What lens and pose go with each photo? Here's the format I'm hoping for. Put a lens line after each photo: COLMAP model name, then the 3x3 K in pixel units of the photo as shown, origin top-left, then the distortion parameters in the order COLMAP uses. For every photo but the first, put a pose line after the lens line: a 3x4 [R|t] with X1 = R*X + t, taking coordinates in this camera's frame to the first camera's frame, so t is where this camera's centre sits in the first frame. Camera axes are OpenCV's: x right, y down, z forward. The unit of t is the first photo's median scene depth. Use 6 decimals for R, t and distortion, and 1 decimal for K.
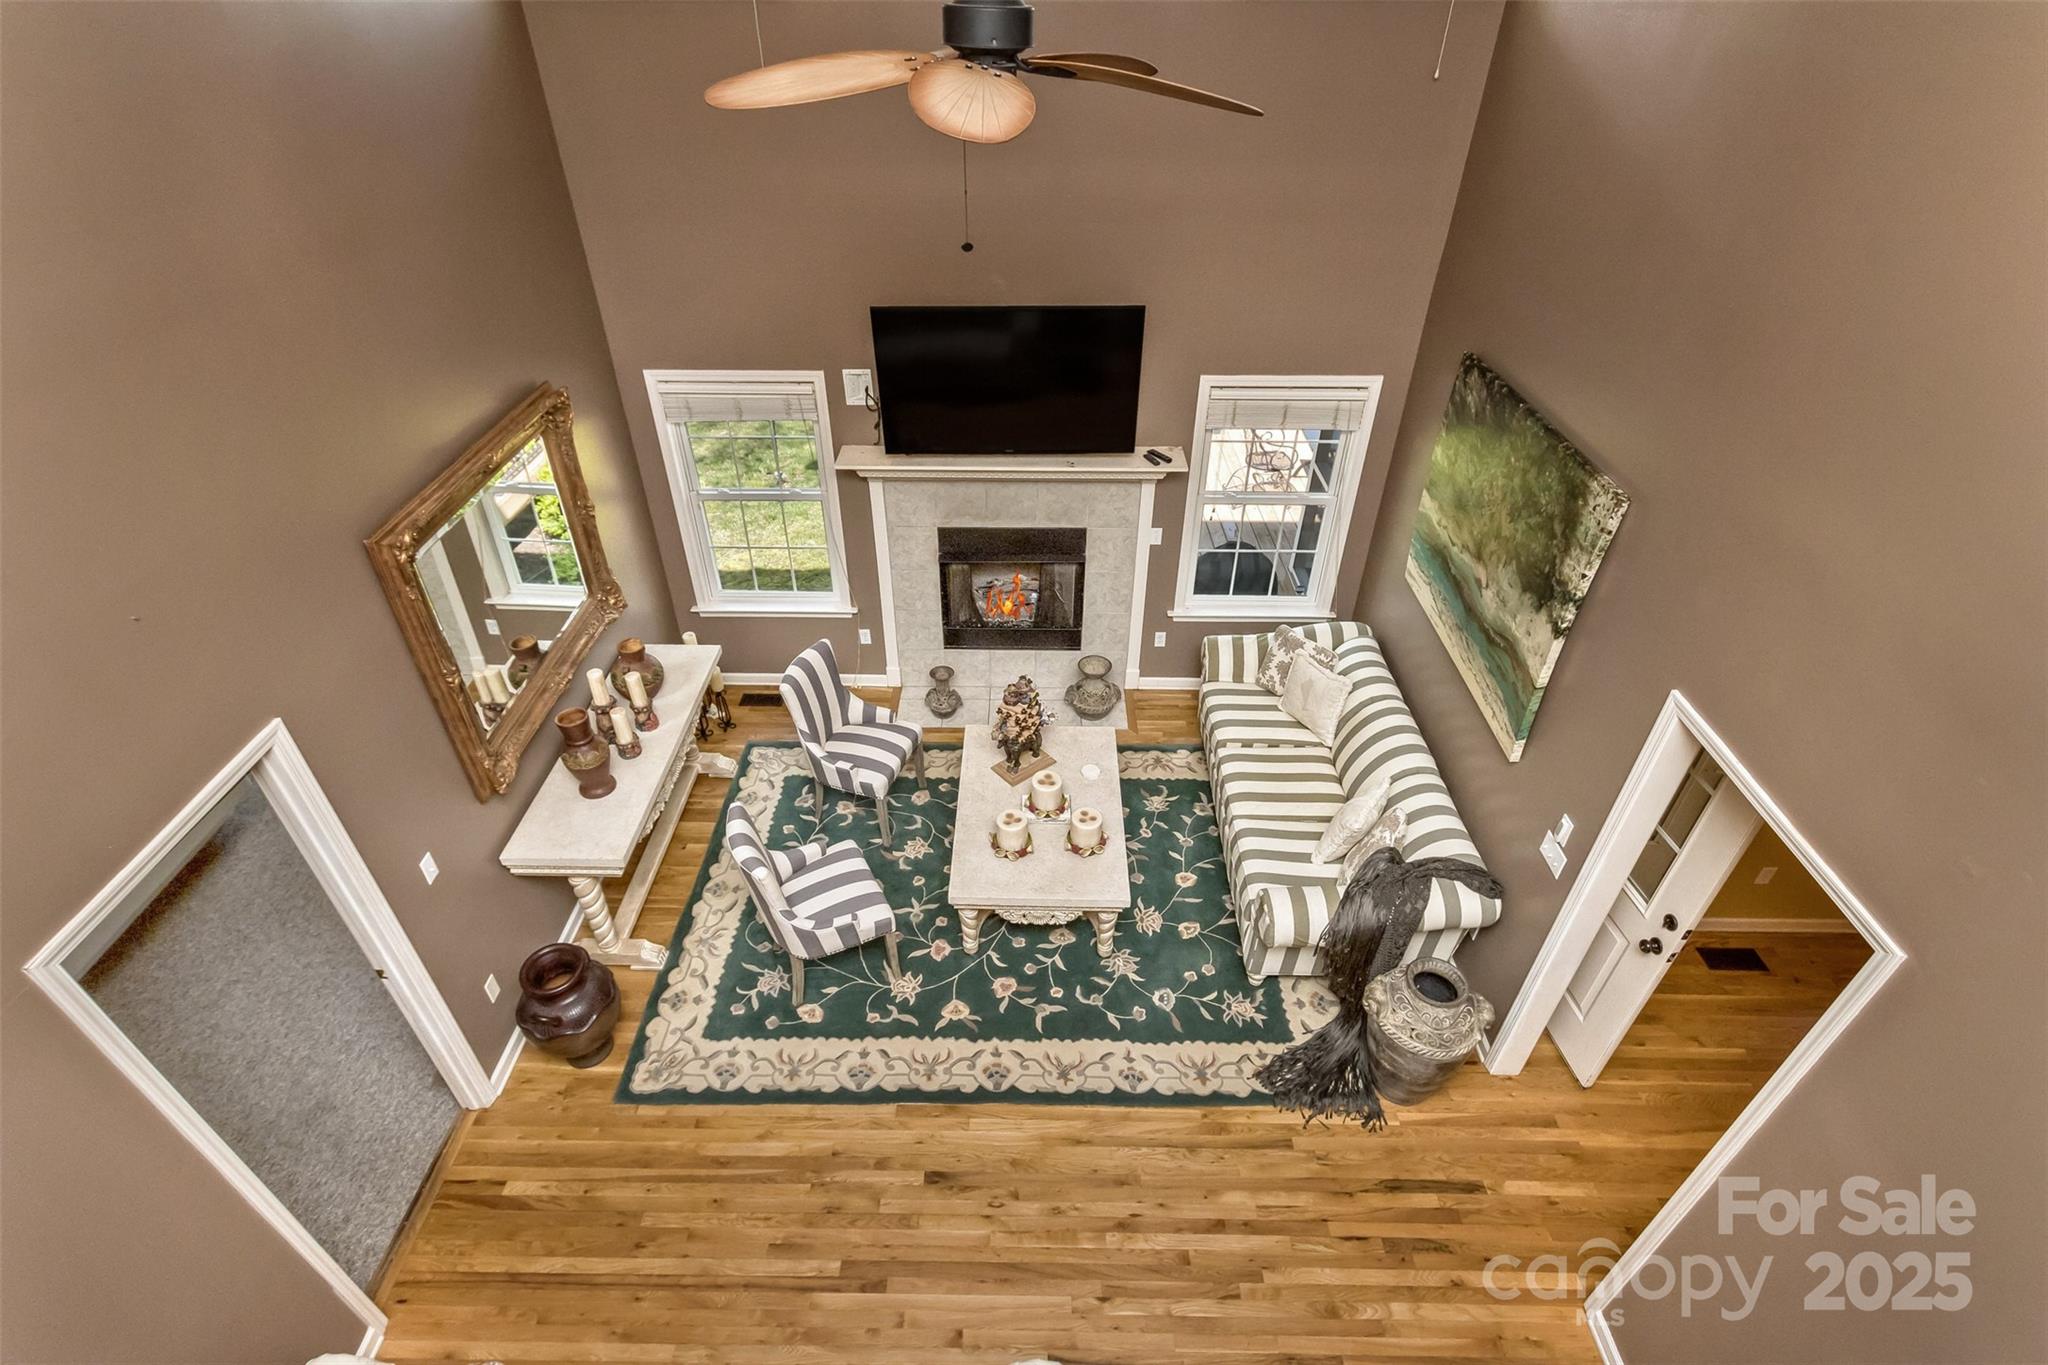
lens RADIAL K [[961.3, 0, 1024.0], [0, 961.3, 682.5], [0, 0, 1]] dist [0.002713, 0.000607]
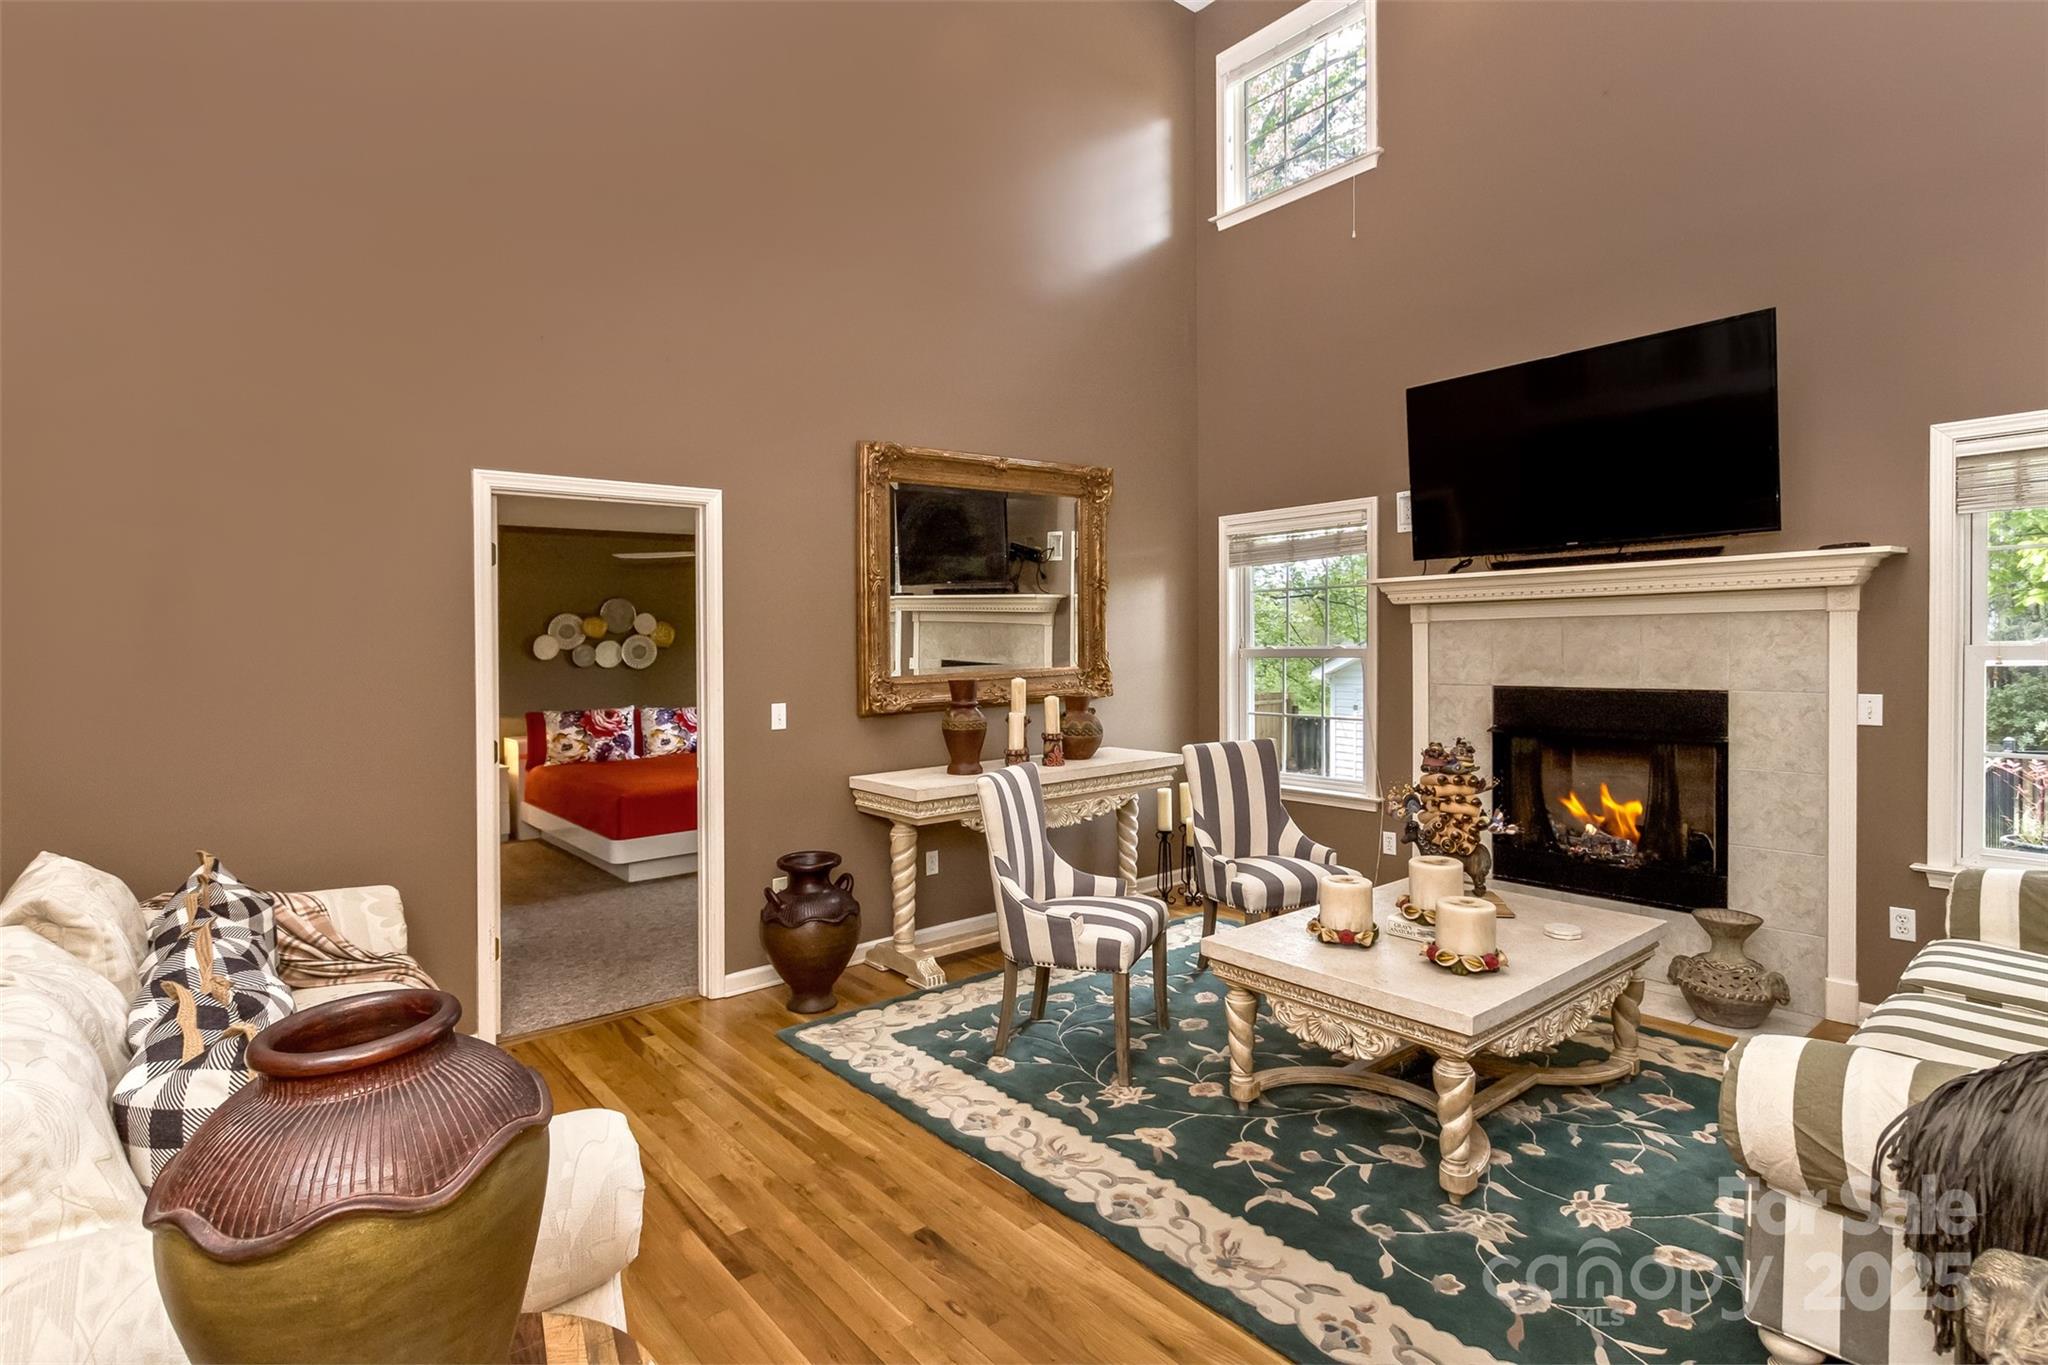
lens RADIAL K [[1019.2, 0, 998.1], [0, 1019.2, 654.3], [0, 0, 1]] dist [-0.000196, 0.000224]
pose [[0.634730, -0.004815, -0.772719, 0.363419], [-0.446799, 0.813589, -0.372081, 0.374339], [0.630467, 0.581421, 0.514258, 0.423604]]
